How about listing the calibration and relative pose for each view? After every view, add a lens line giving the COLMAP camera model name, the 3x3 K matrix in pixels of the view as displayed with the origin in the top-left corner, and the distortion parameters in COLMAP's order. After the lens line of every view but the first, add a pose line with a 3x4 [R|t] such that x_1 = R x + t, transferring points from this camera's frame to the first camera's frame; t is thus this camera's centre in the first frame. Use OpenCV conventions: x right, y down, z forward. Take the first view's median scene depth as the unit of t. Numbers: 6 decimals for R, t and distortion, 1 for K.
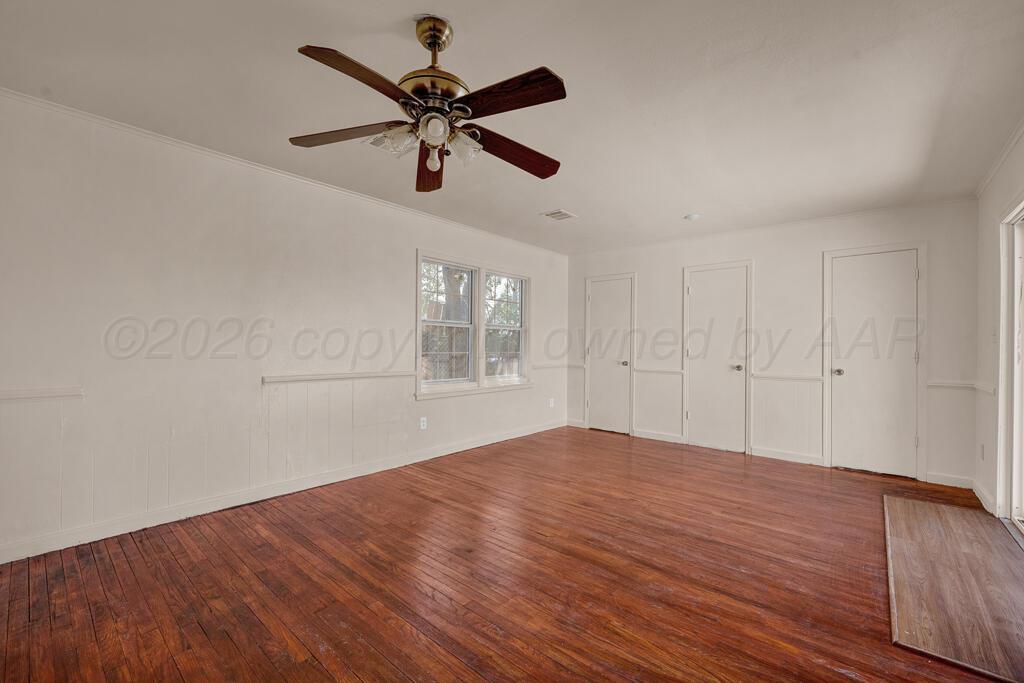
lens RADIAL K [[419.6, 0, 514.0], [0, 419.6, 343.2], [0, 0, 1]] dist [-0.000428, -0.000009]
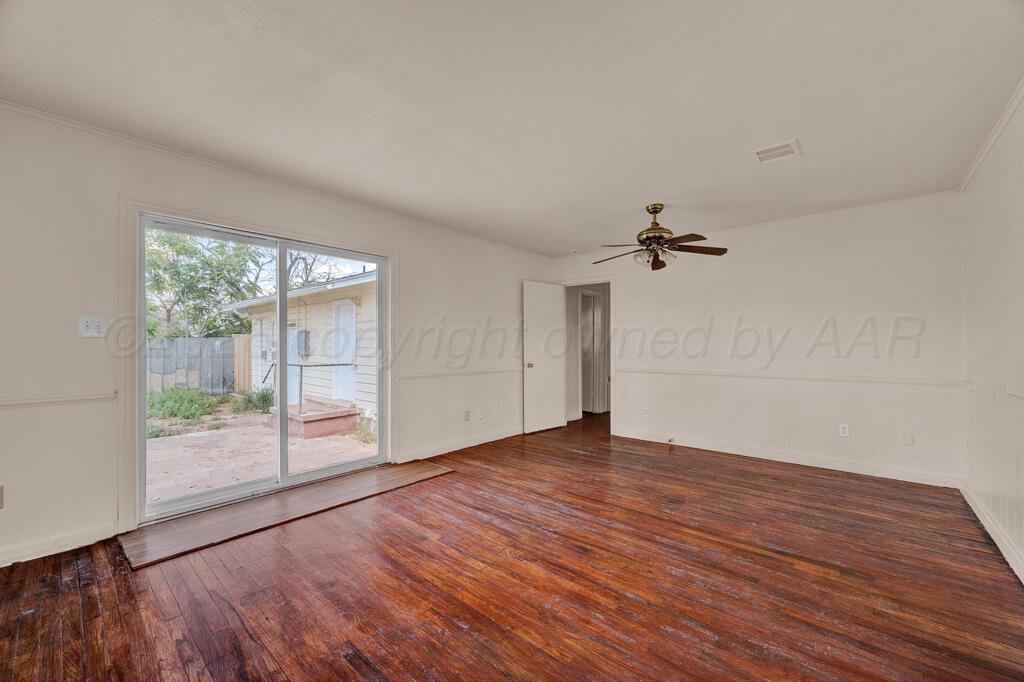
lens RADIAL K [[405.4, 0, 511.1], [0, 405.4, 346.1], [0, 0, 1]] dist [0.000994, -0.000194]
pose [[-0.999918, -0.012035, 0.004369, 0.335295], [-0.012064, 0.999905, -0.006645, 0.011767], [-0.004288, -0.006697, -0.999968, 1.907016]]
